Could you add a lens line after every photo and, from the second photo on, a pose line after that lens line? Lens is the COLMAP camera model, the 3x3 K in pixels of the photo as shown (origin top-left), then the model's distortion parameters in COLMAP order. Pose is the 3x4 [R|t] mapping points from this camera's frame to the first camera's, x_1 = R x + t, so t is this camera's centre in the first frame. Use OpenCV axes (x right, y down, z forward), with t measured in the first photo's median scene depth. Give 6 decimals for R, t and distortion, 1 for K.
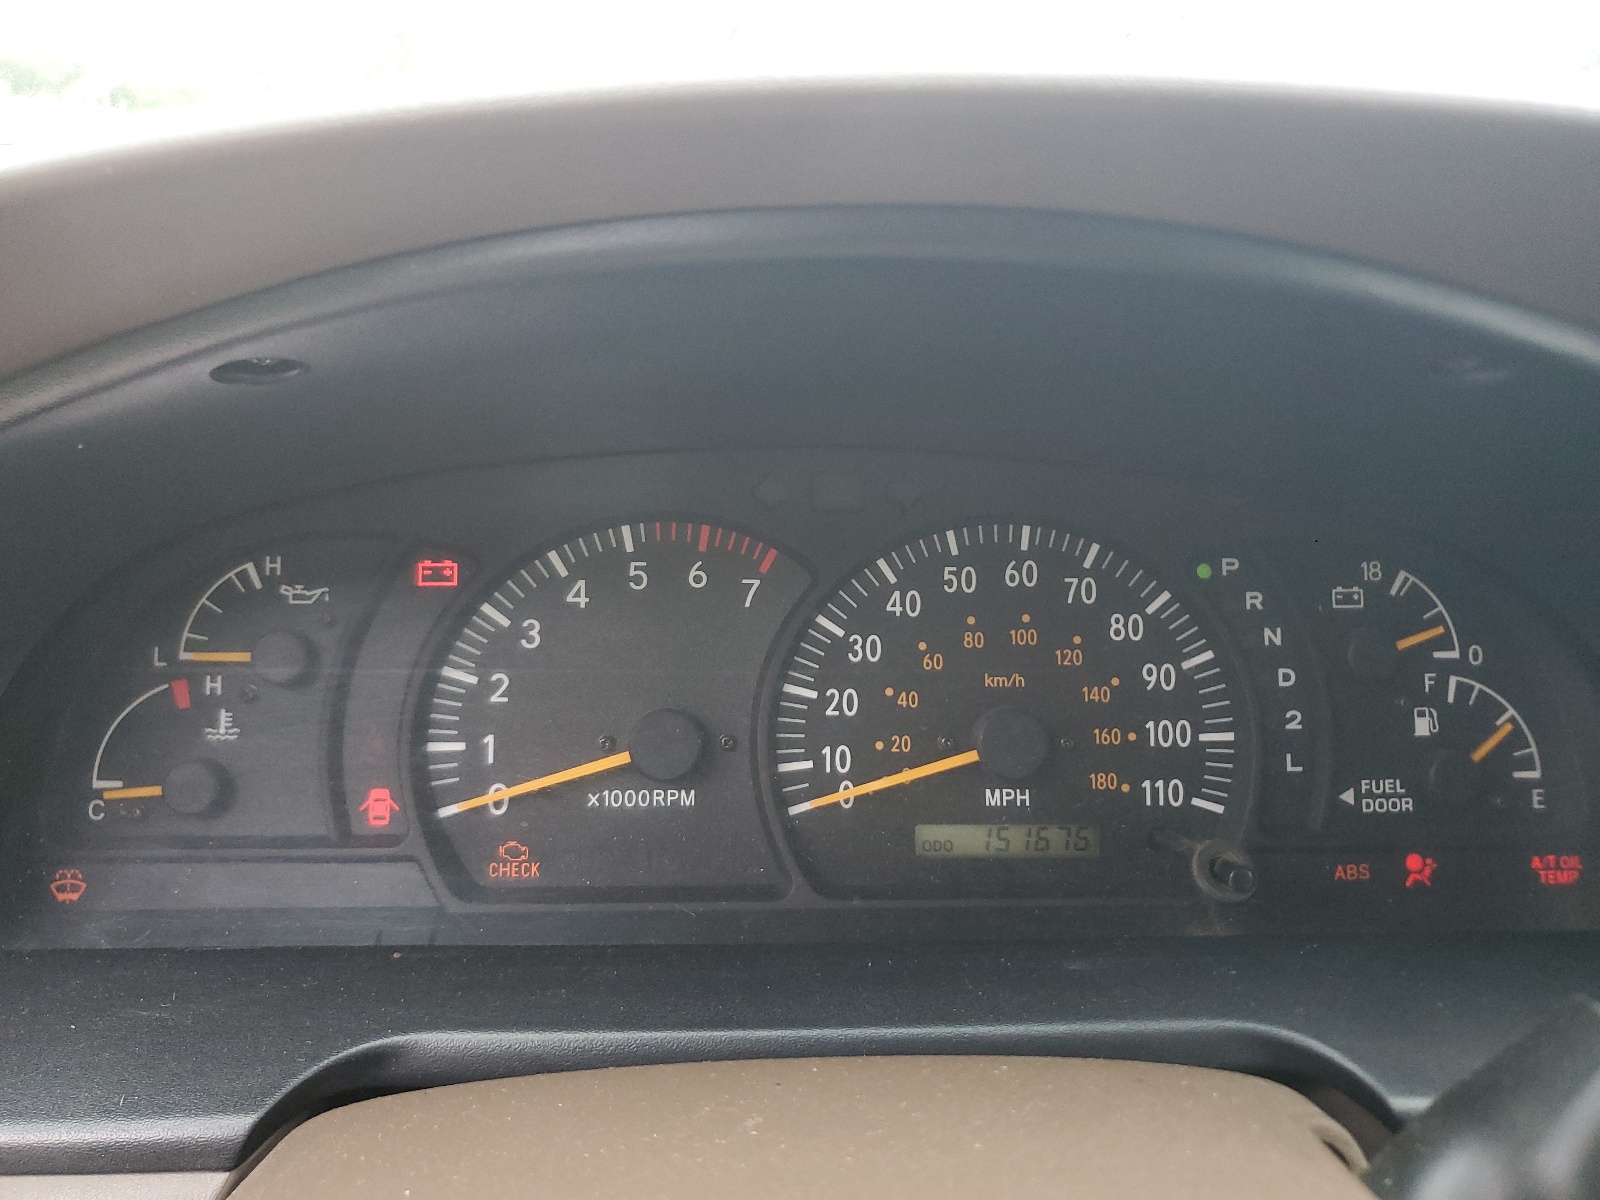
lens RADIAL K [[1207.1, 0, 801.7], [0, 1207.1, 601.5], [0, 0, 1]] dist [0.000320, -0.000953]
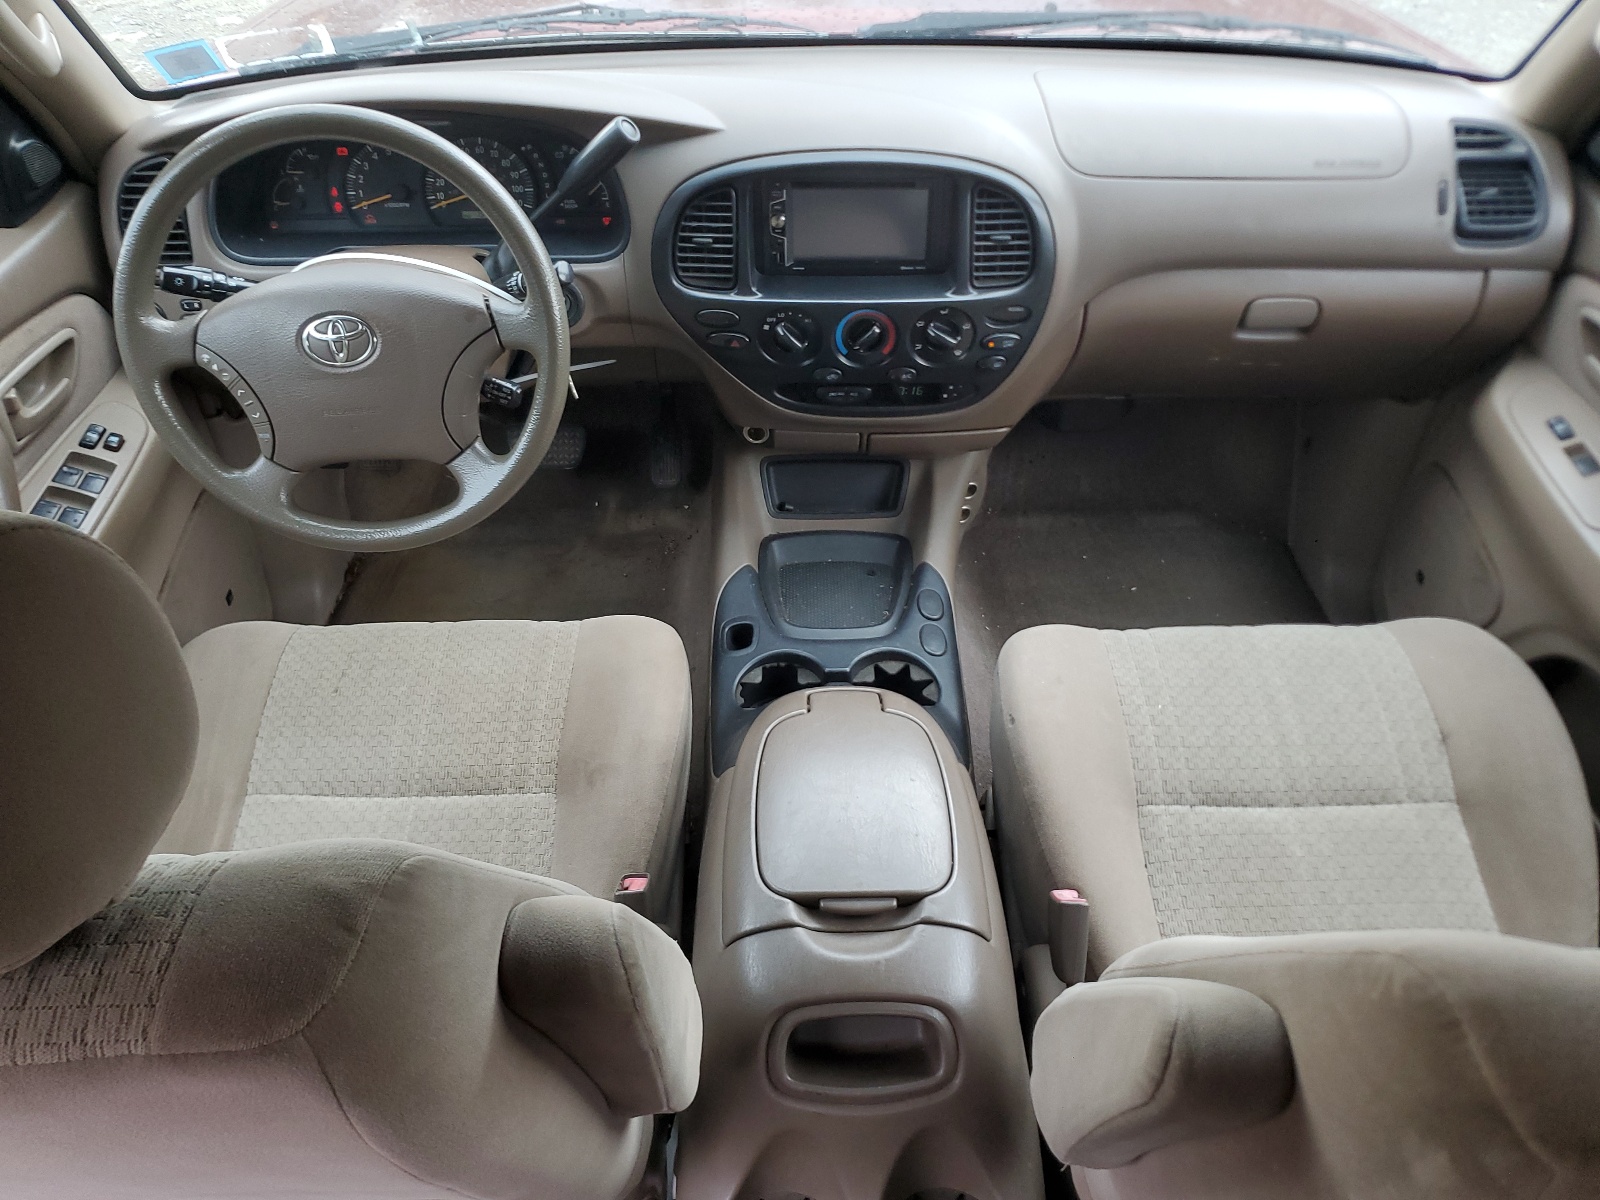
lens RADIAL K [[1207.1, 0, 798.9], [0, 1207.1, 602.3], [0, 0, 1]] dist [0.000320, -0.000953]
pose [[0.999957, -0.000727, -0.009265, 1.376864], [0.004807, 0.893684, 0.448672, -0.512097], [0.007954, -0.448697, 0.893648, -3.587272]]
